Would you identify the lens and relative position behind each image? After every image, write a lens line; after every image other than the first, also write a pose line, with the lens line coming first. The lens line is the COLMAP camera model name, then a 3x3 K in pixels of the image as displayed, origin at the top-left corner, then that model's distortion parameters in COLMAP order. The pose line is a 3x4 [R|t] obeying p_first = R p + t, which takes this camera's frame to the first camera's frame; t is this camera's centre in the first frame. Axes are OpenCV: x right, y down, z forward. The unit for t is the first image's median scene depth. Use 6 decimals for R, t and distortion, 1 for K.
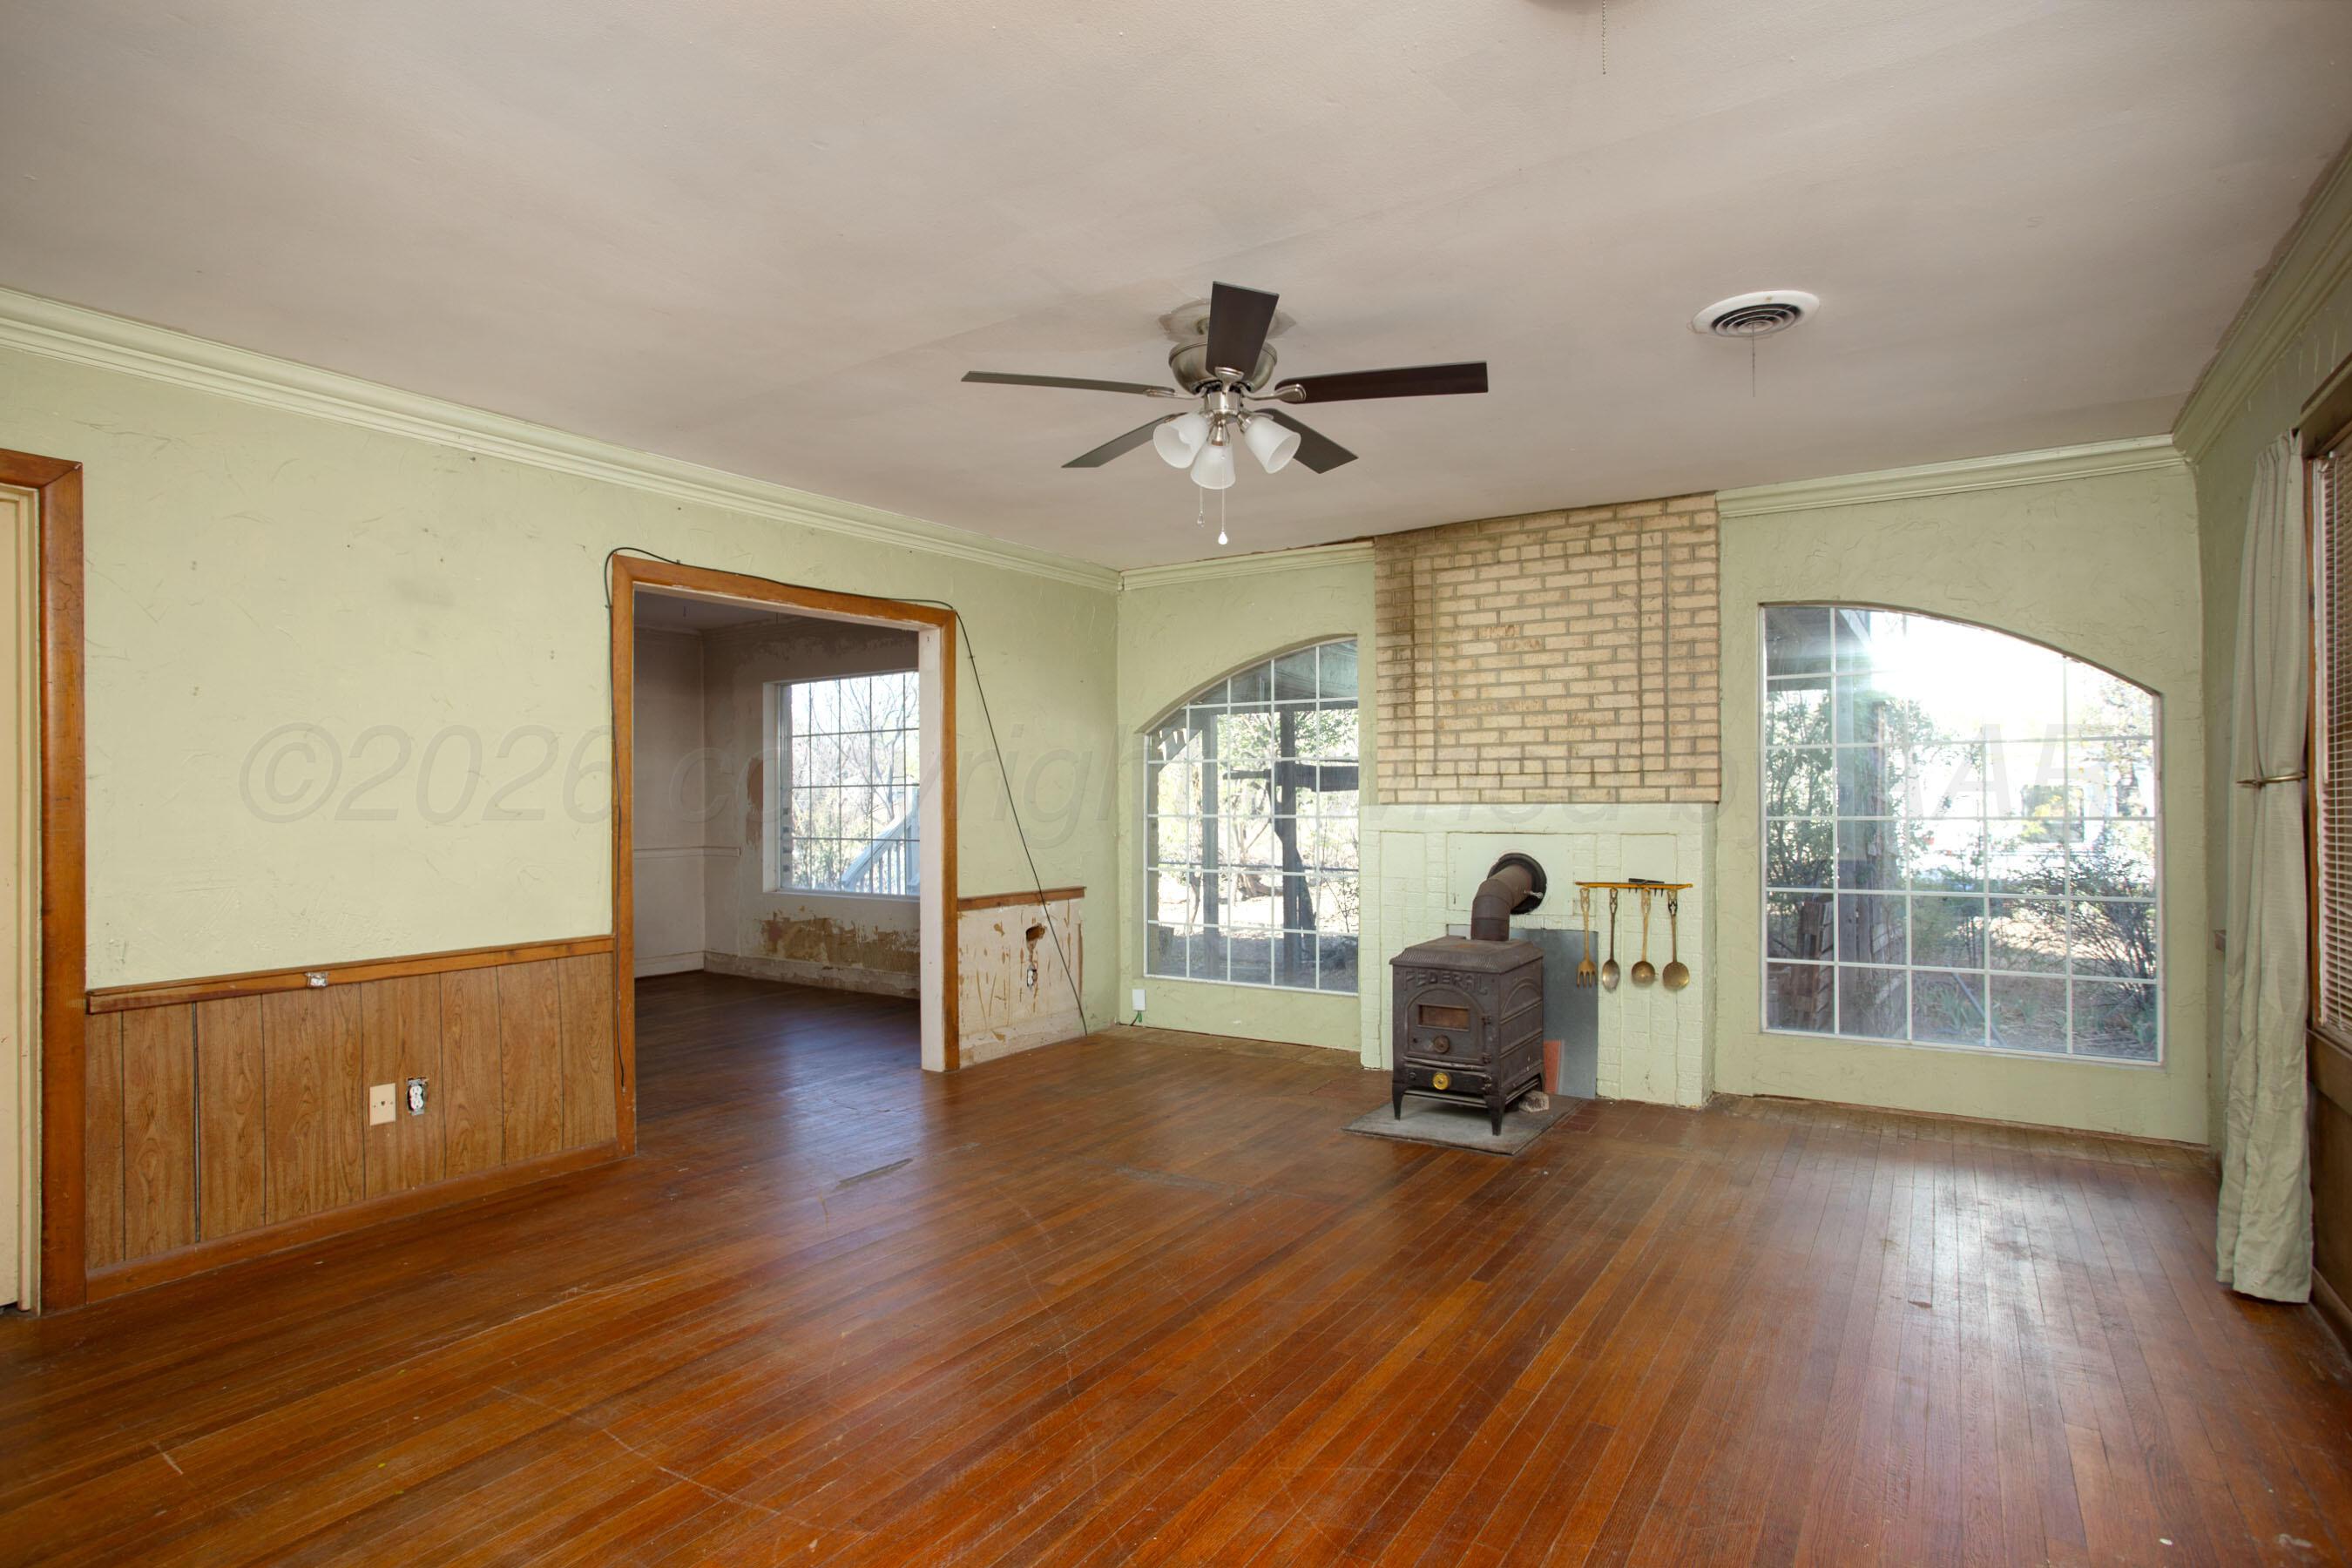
lens RADIAL K [[1218.8, 0, 1141.5], [0, 1218.8, 792.3], [0, 0, 1]] dist [-0.069676, 0.033896]
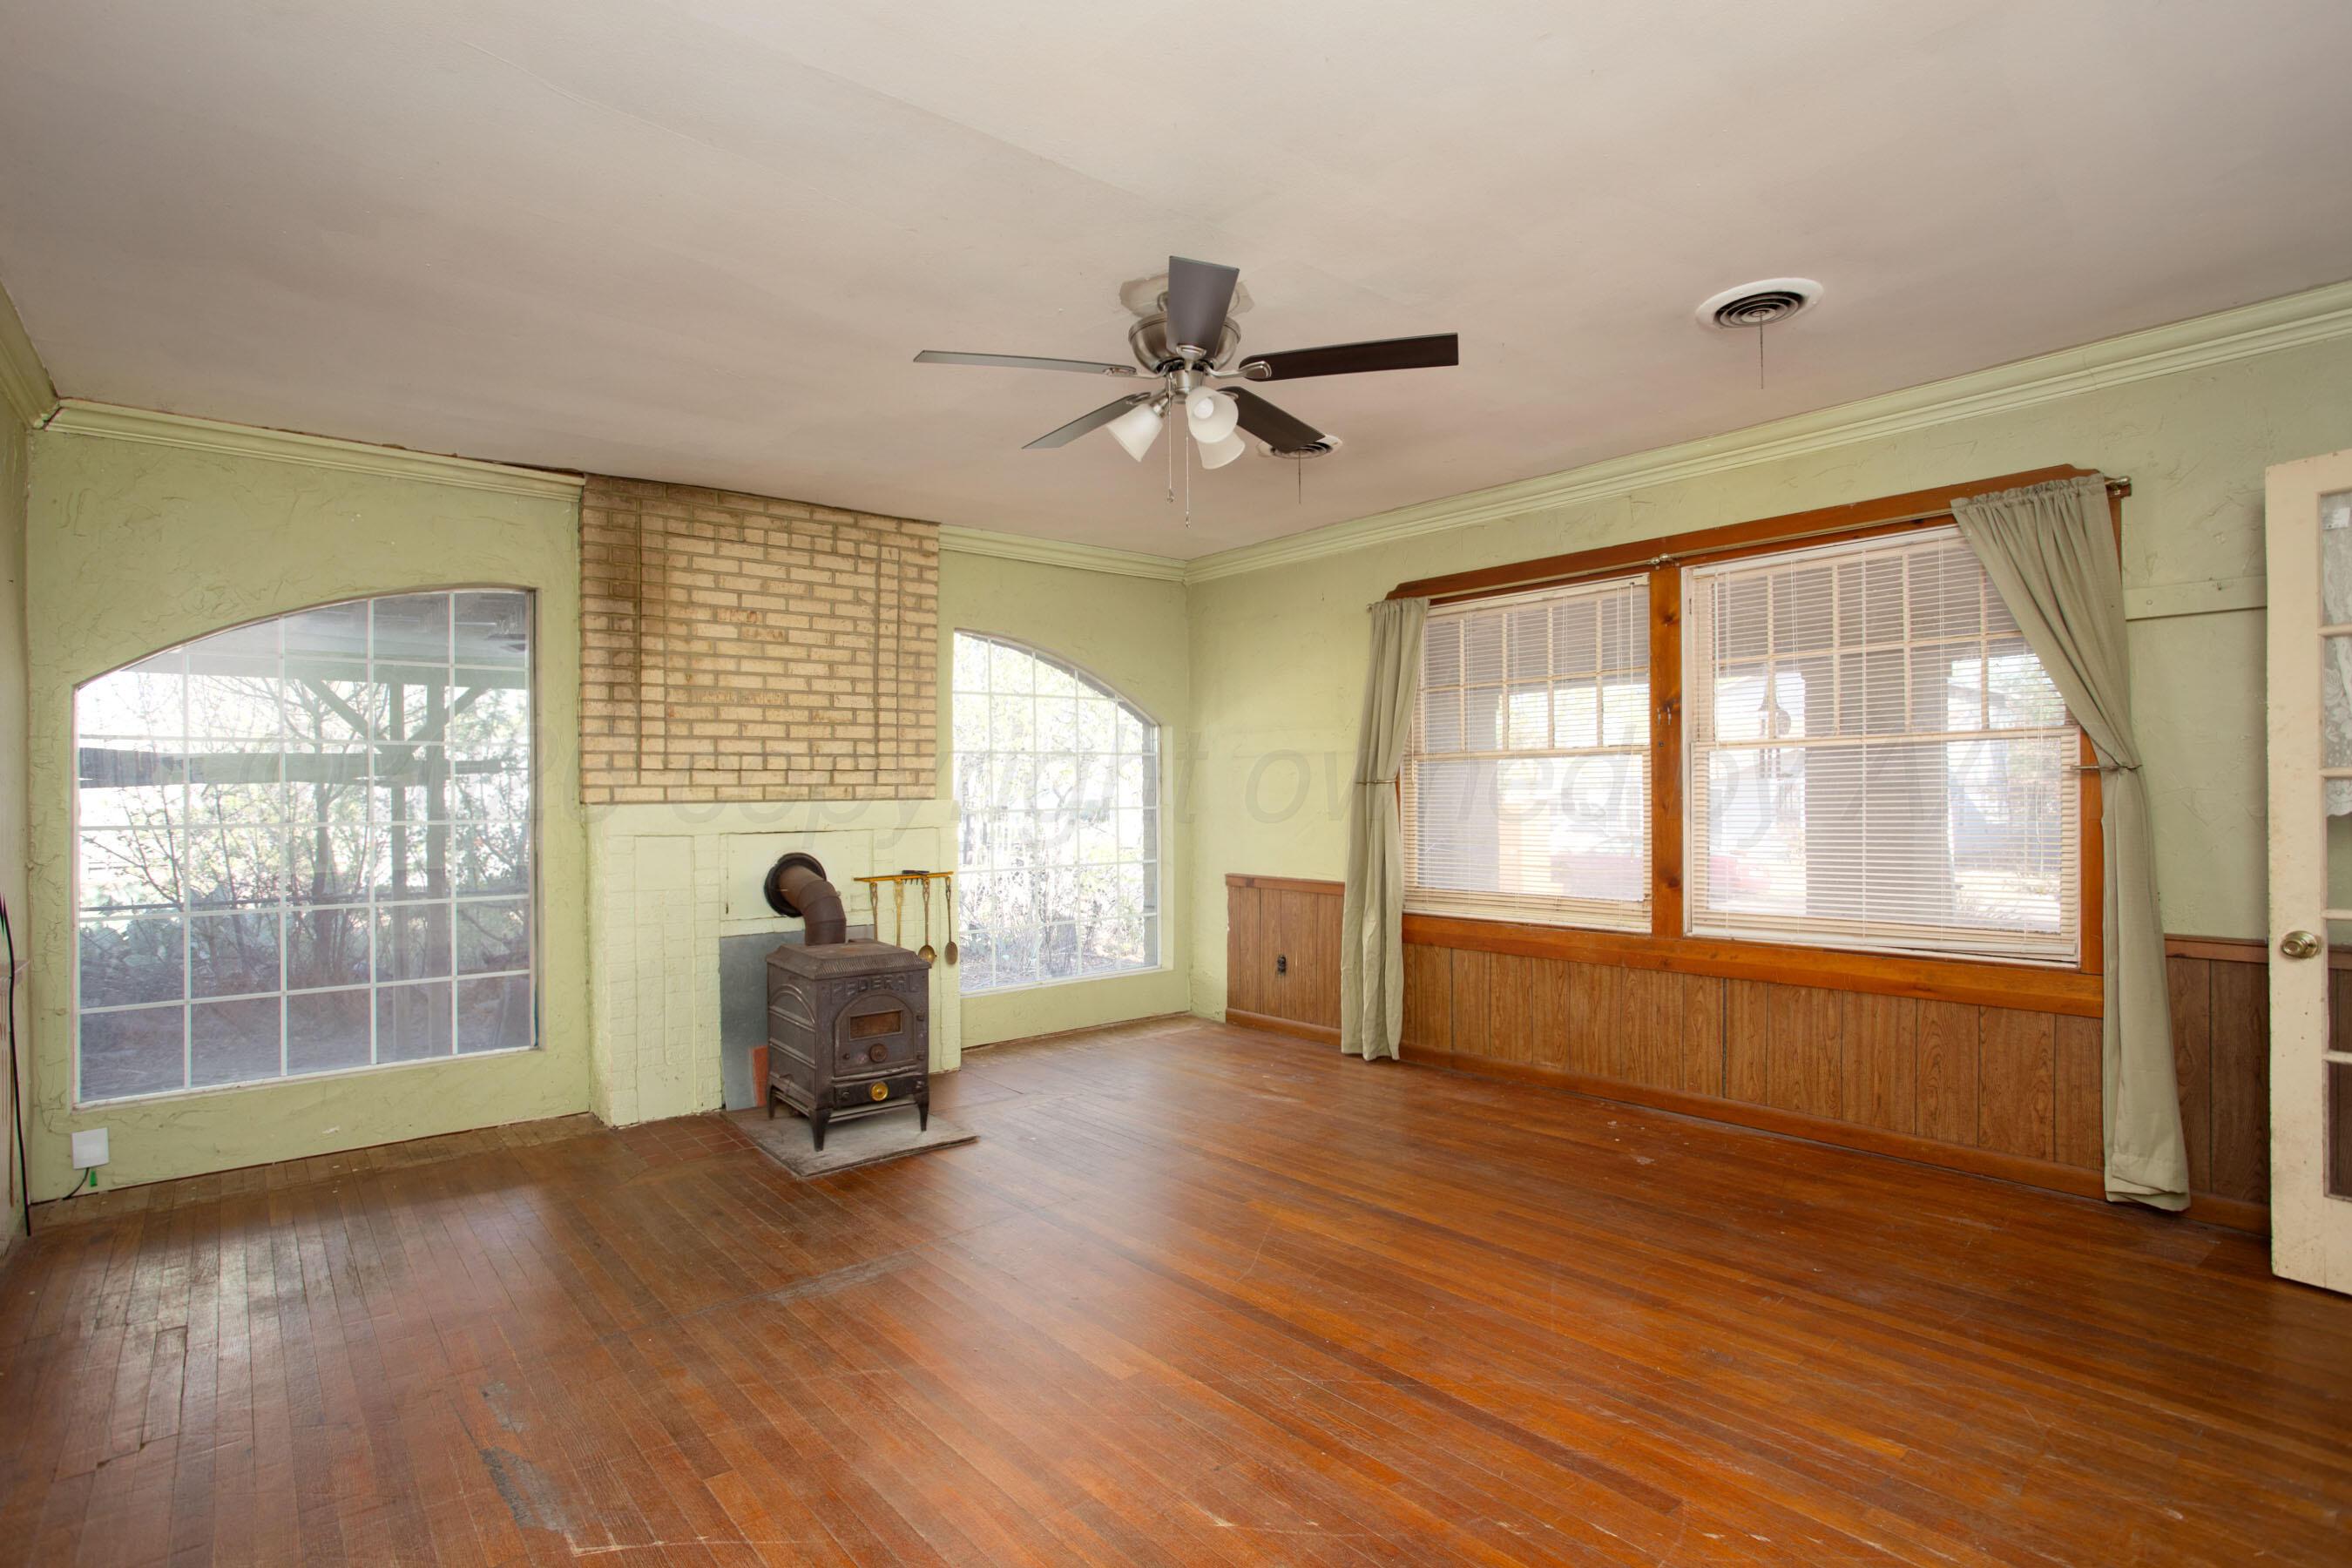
lens RADIAL K [[1176.4, 0, 1224.9], [0, 1176.4, 796.8], [0, 0, 1]] dist [-0.073045, 0.031229]
pose [[0.249367, -0.002866, 0.968405, -0.486853], [0.002162, 0.999995, 0.002403, 0.004189], [-0.968407, 0.001494, 0.249371, 0.433878]]
